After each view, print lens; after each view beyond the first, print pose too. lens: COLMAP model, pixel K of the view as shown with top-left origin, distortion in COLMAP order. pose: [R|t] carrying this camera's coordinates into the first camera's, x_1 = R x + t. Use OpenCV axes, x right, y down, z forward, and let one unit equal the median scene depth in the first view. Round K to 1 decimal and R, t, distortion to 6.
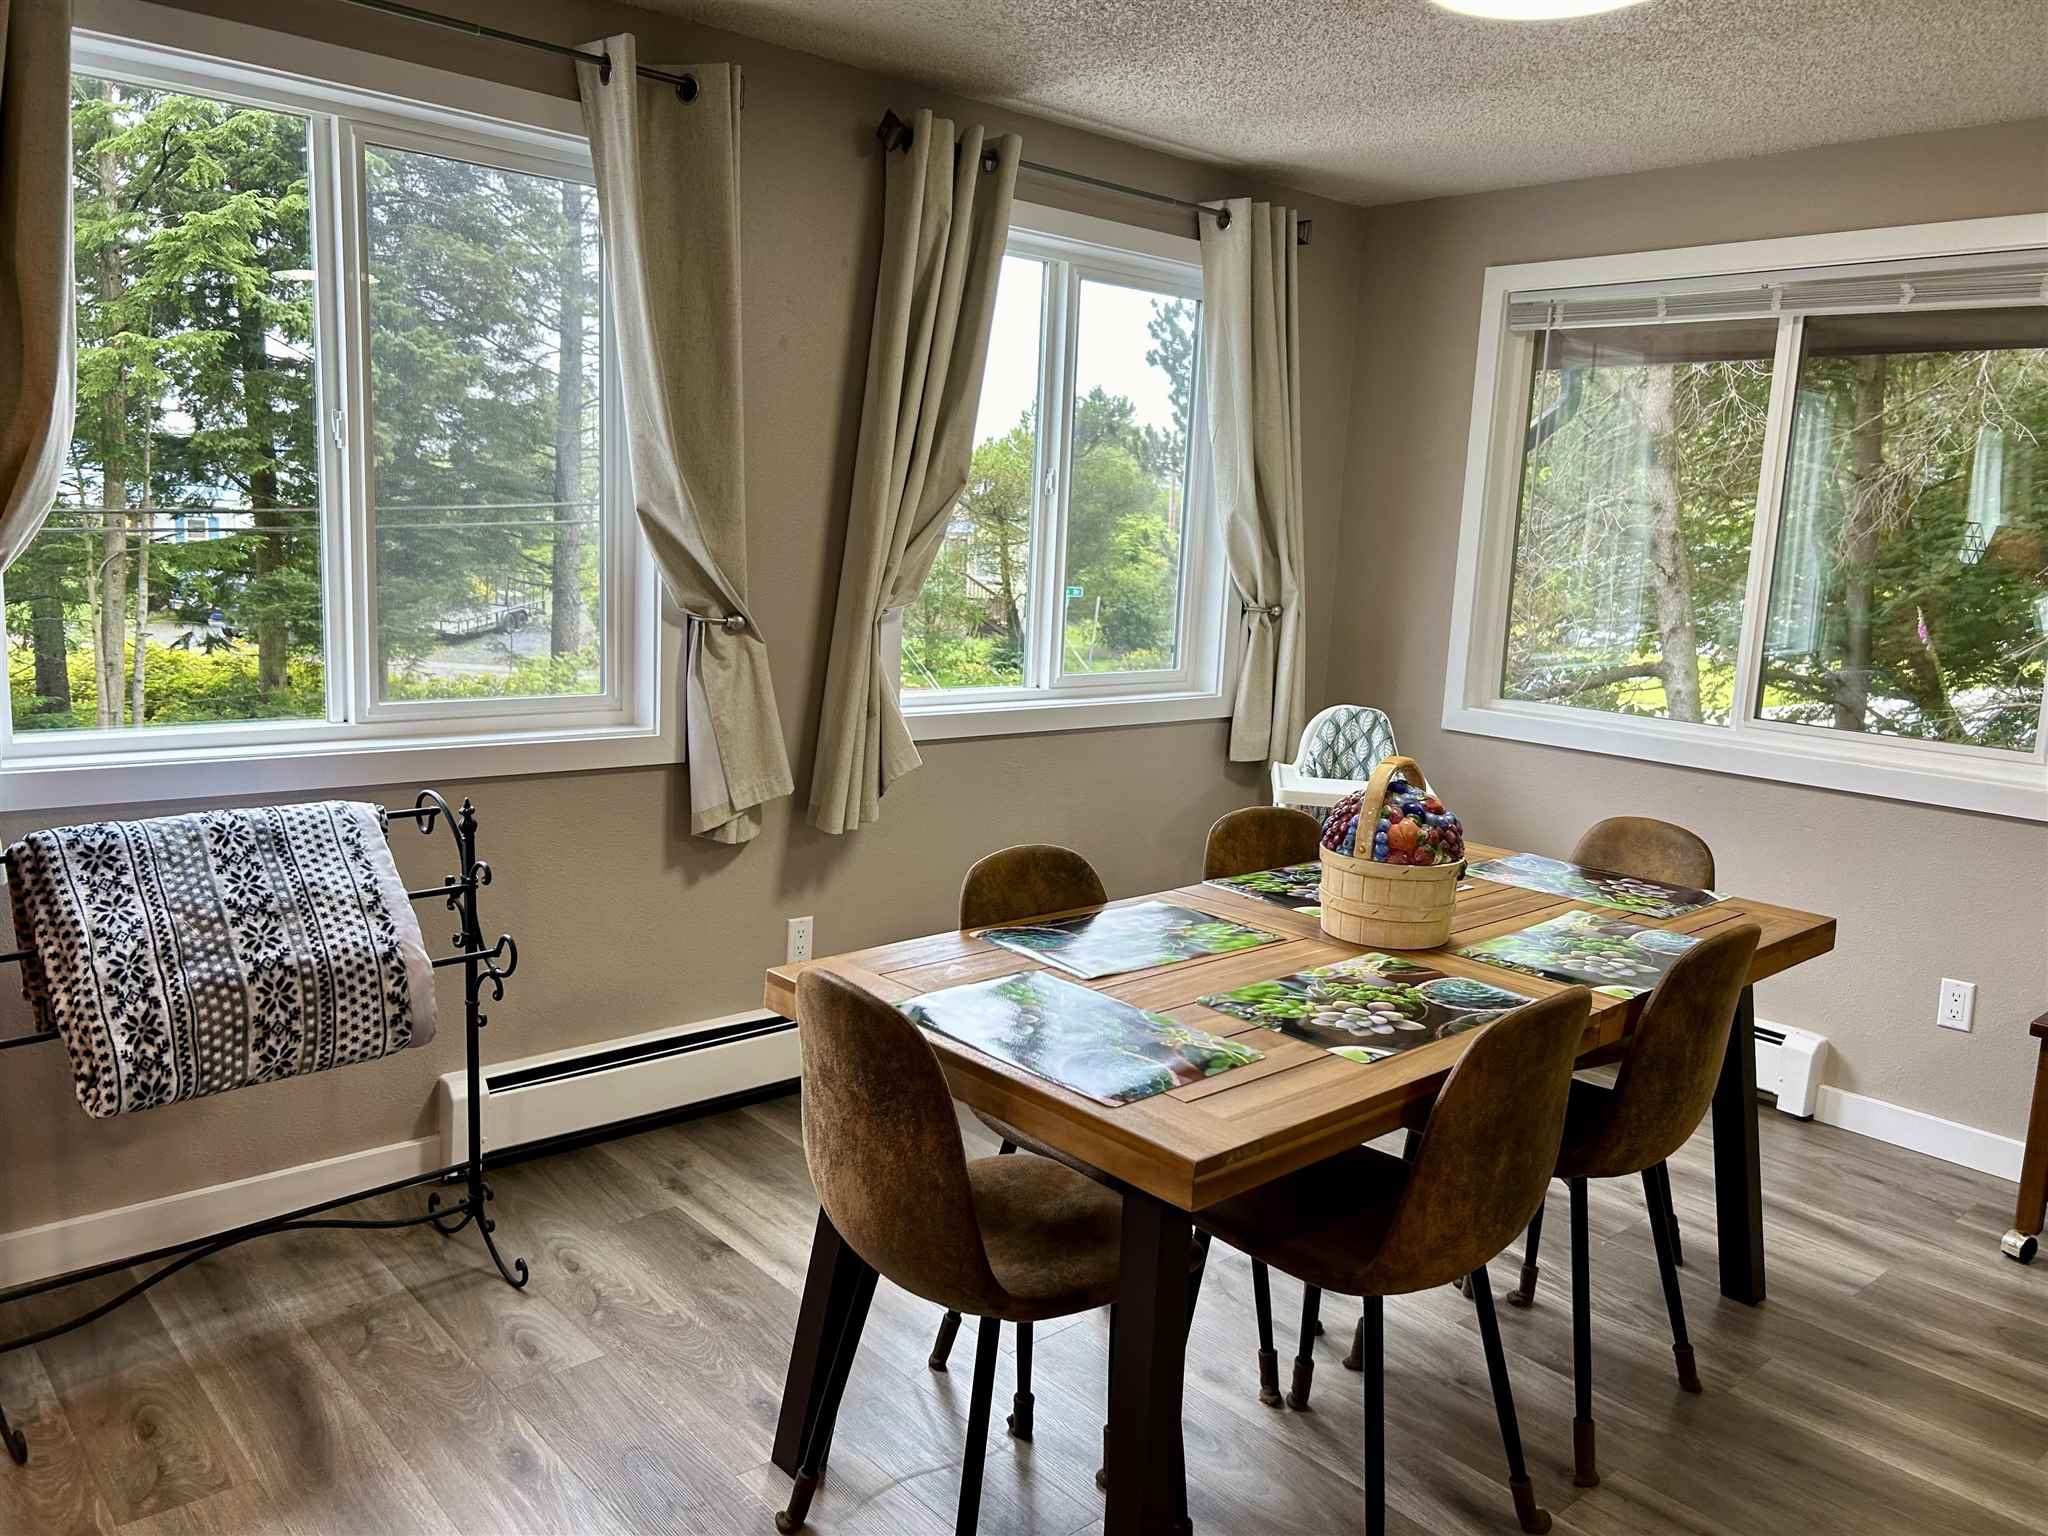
lens RADIAL K [[1552.7, 0, 1014.2], [0, 1552.7, 758.4], [0, 0, 1]] dist [0.046988, -0.061127]
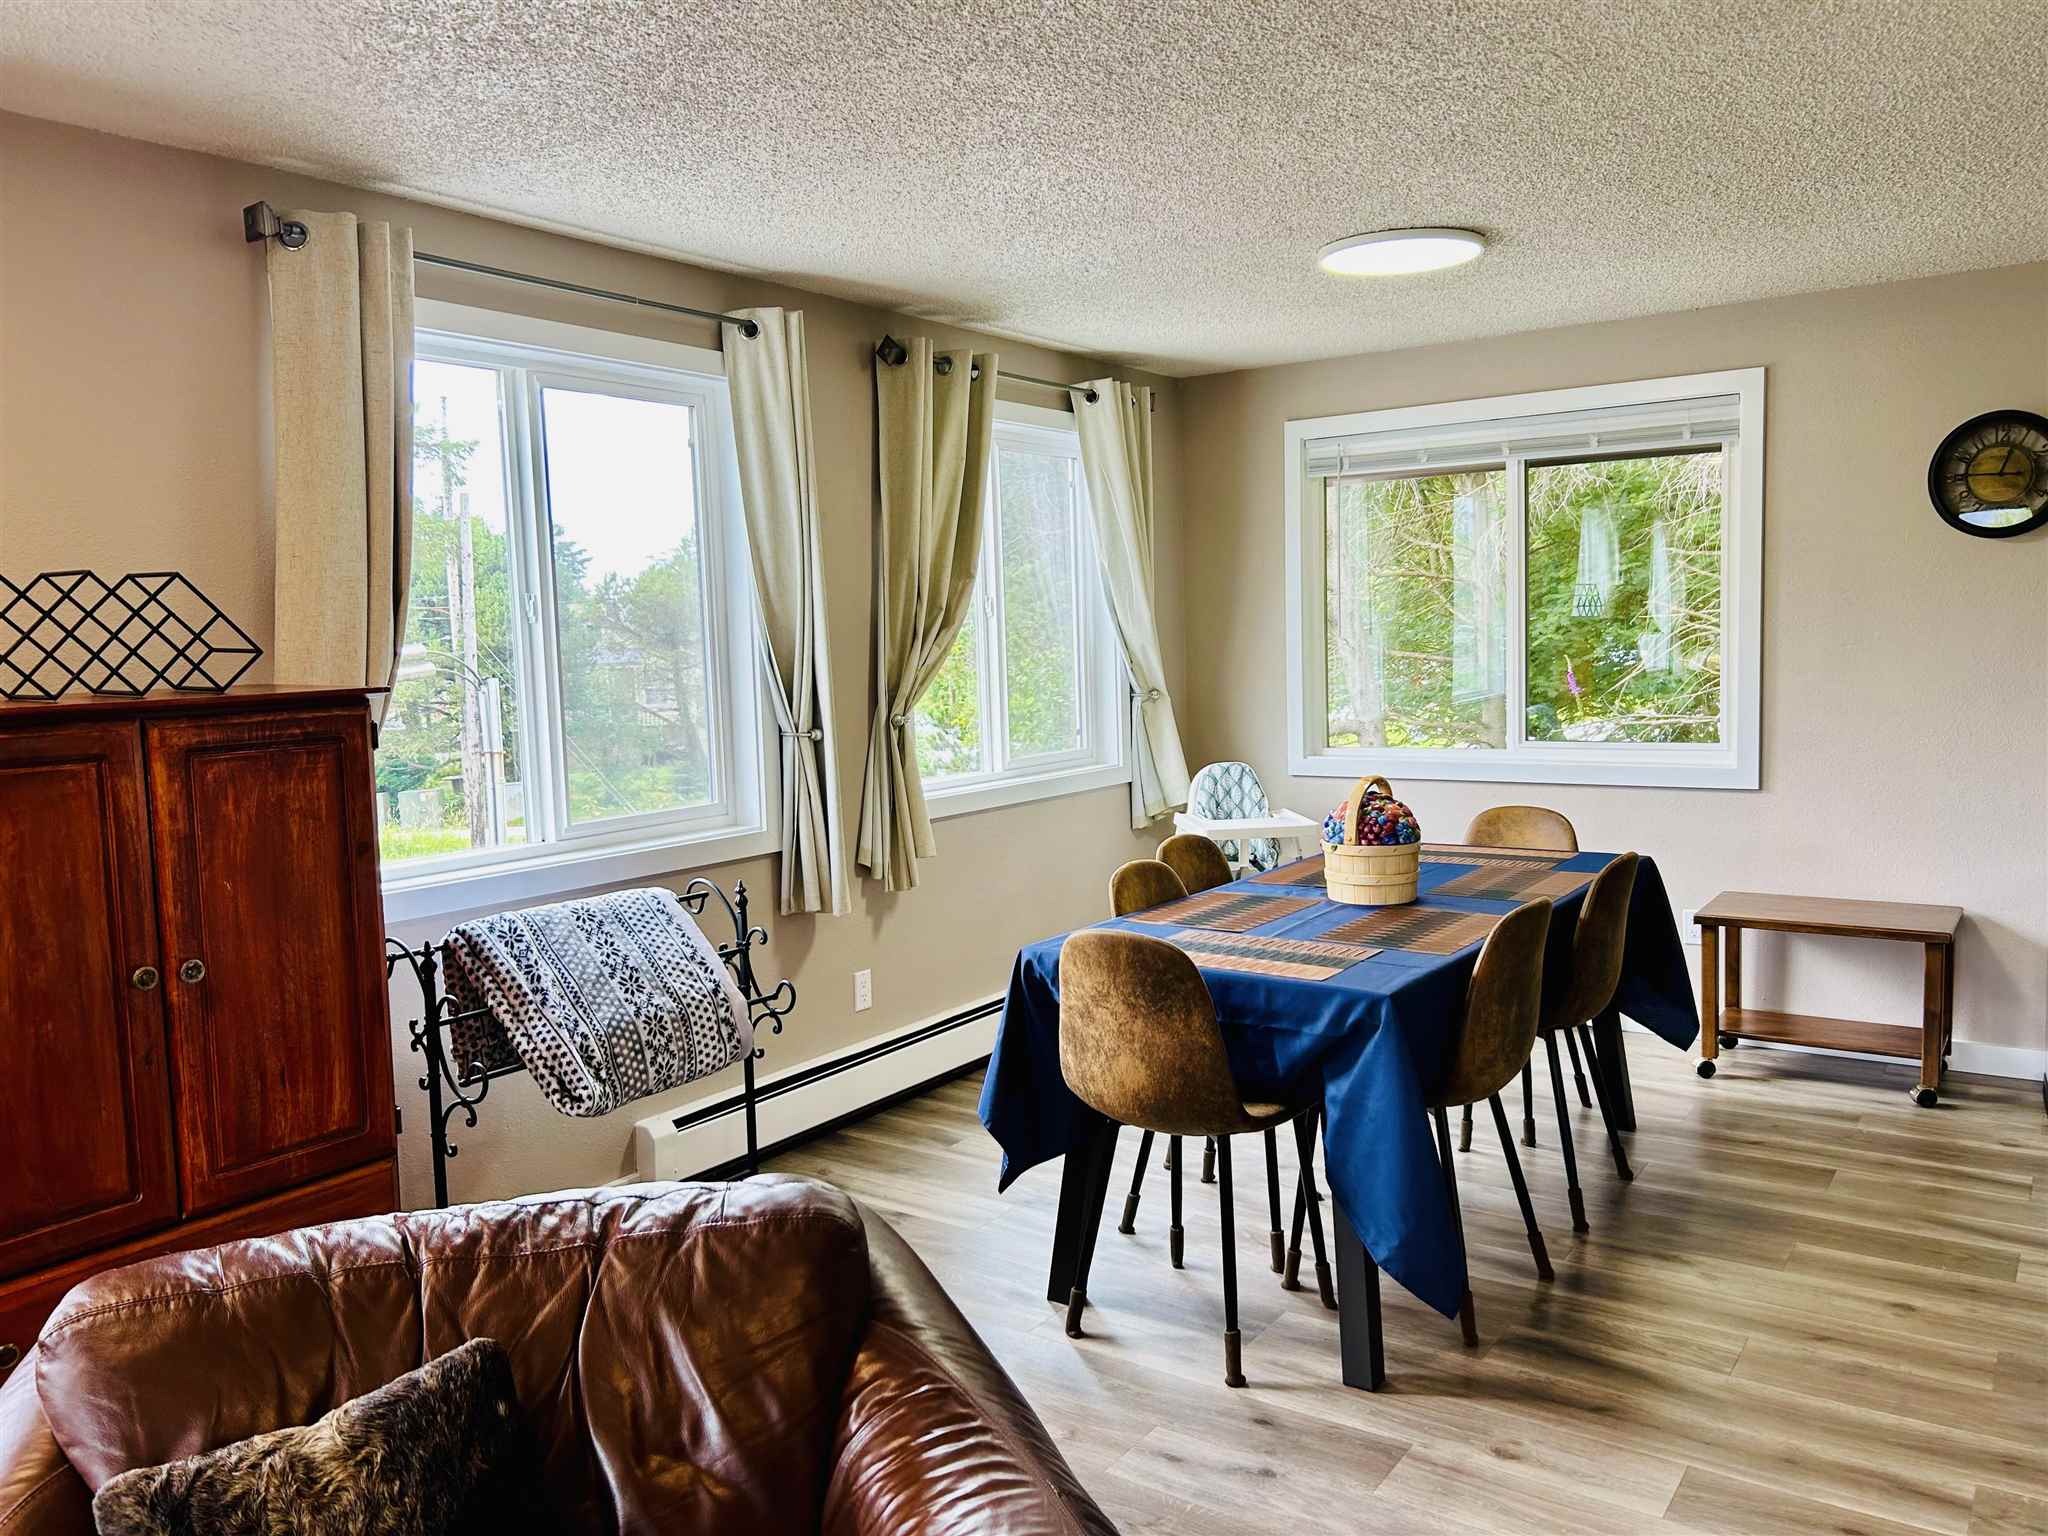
lens RADIAL K [[1552.7, 0, 1039.9], [0, 1552.7, 772.4], [0, 0, 1]] dist [0.046988, -0.061127]
pose [[0.967133, -0.098453, 0.234436, -0.436211], [0.112685, 0.992467, -0.048072, 0.035583], [-0.227937, 0.072910, 0.970942, -0.388810]]
